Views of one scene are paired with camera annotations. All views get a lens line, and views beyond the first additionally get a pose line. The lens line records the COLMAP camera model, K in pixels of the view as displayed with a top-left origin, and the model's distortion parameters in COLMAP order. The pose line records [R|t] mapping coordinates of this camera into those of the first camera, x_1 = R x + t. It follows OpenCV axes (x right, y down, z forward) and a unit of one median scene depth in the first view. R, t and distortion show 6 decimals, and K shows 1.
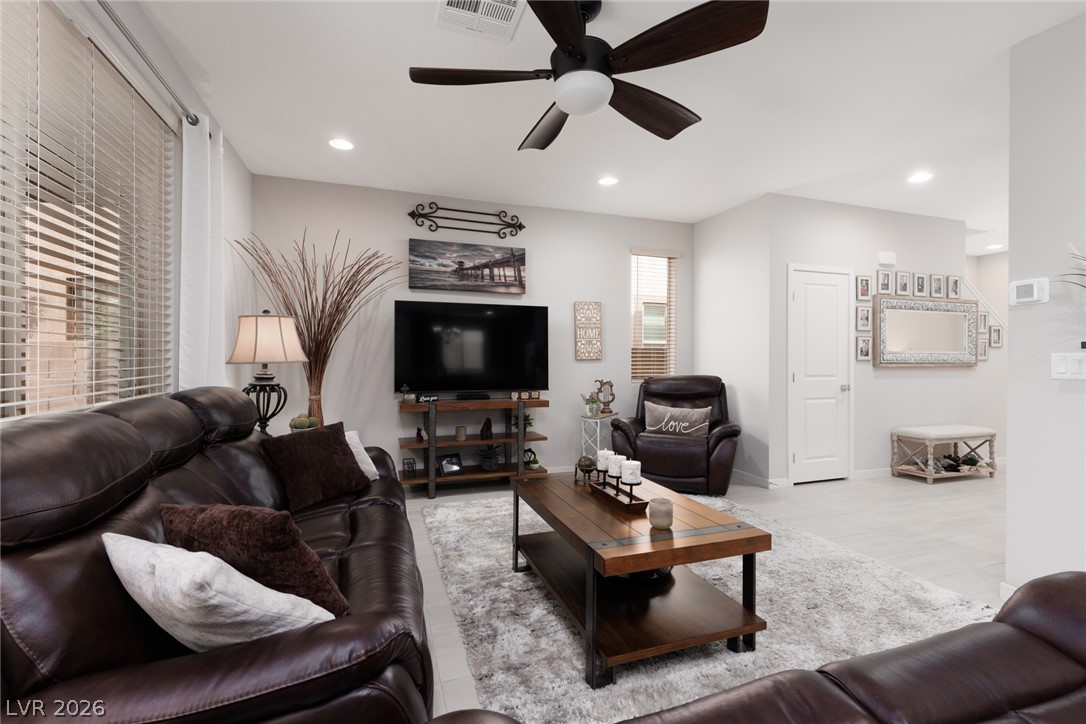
lens RADIAL K [[489.3, 0, 549.3], [0, 489.3, 361.5], [0, 0, 1]] dist [0.004380, -0.000119]
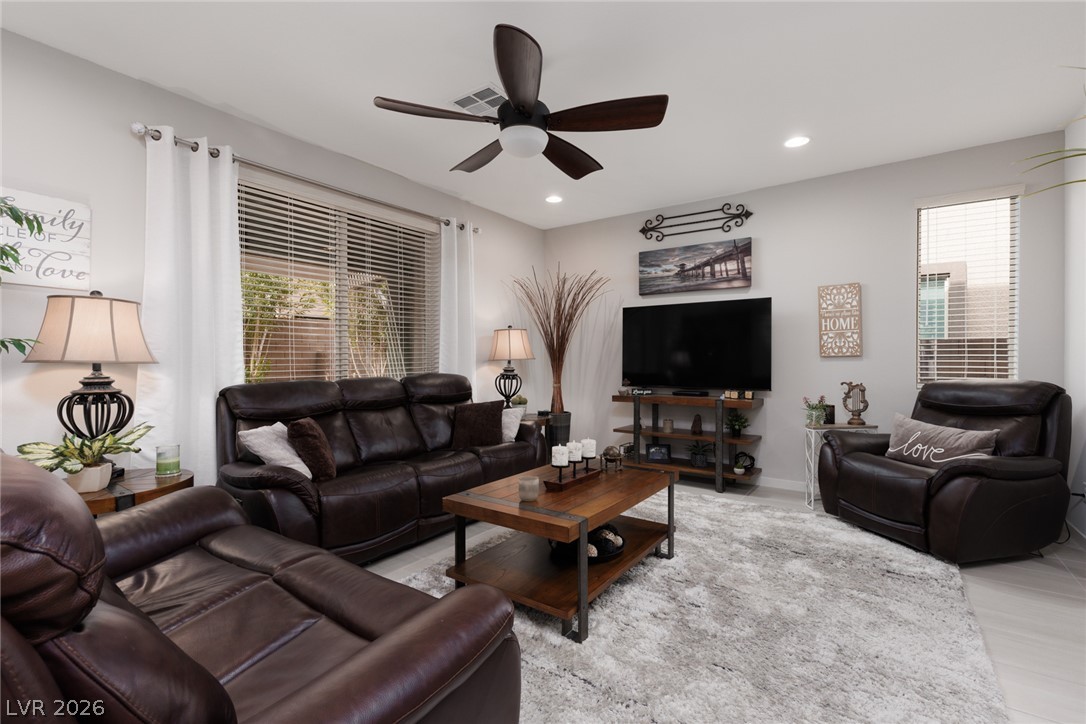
lens RADIAL K [[489.3, 0, 544.7], [0, 489.3, 361.9], [0, 0, 1]] dist [0.004380, -0.000119]
pose [[0.568566, 0.002692, -0.822633, 0.511558], [0.000563, 0.999993, 0.003662, 0.002039], [0.822638, -0.002545, 0.568560, 0.155744]]
